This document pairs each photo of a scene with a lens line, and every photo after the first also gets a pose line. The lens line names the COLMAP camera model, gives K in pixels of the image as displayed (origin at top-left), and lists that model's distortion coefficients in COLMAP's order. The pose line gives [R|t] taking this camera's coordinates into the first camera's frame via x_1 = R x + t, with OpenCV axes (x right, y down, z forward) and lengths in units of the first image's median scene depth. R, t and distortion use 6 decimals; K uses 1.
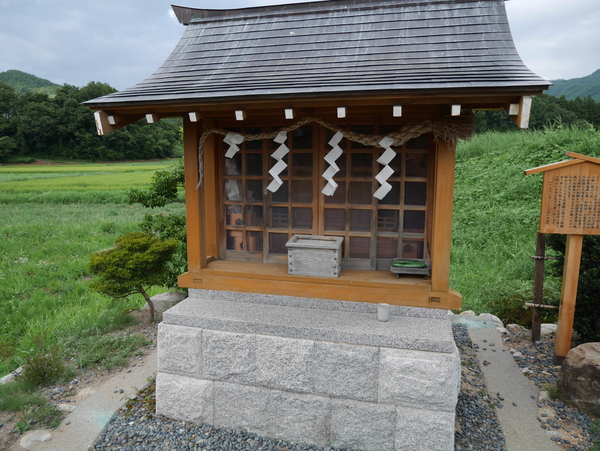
lens RADIAL K [[442.4, 0, 299.4], [0, 442.4, 222.3], [0, 0, 1]] dist [-0.047373, 0.011527]
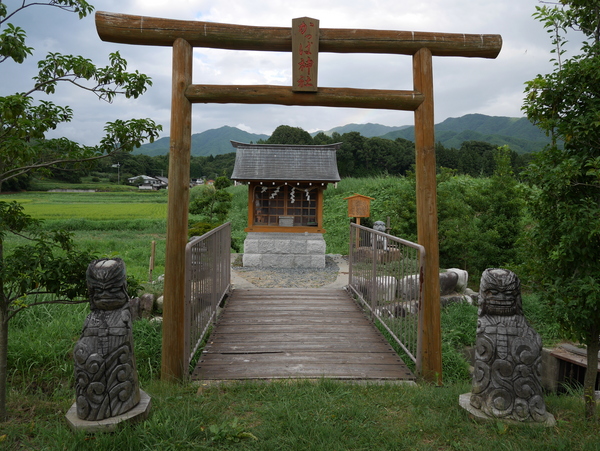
lens RADIAL K [[458.8, 0, 303.5], [0, 458.8, 225.9], [0, 0, 1]] dist [0.004953, 0.000726]
pose [[0.959190, -0.003095, 0.282747, -0.805443], [0.024679, 0.997041, -0.072806, 0.353992], [-0.281685, 0.076812, 0.956427, -2.359326]]
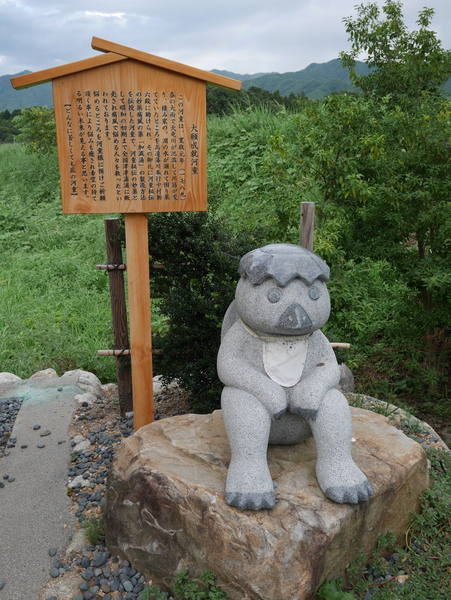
lens RADIAL K [[552.2, 0, 227.5], [0, 552.2, 295.4], [0, 0, 1]] dist [-0.002392, 0.000000]
pose [[0.902270, -0.097090, 0.420099, 0.463119], [0.059661, 0.993058, 0.101372, 0.065548], [-0.427025, -0.066401, 0.901799, 0.365656]]
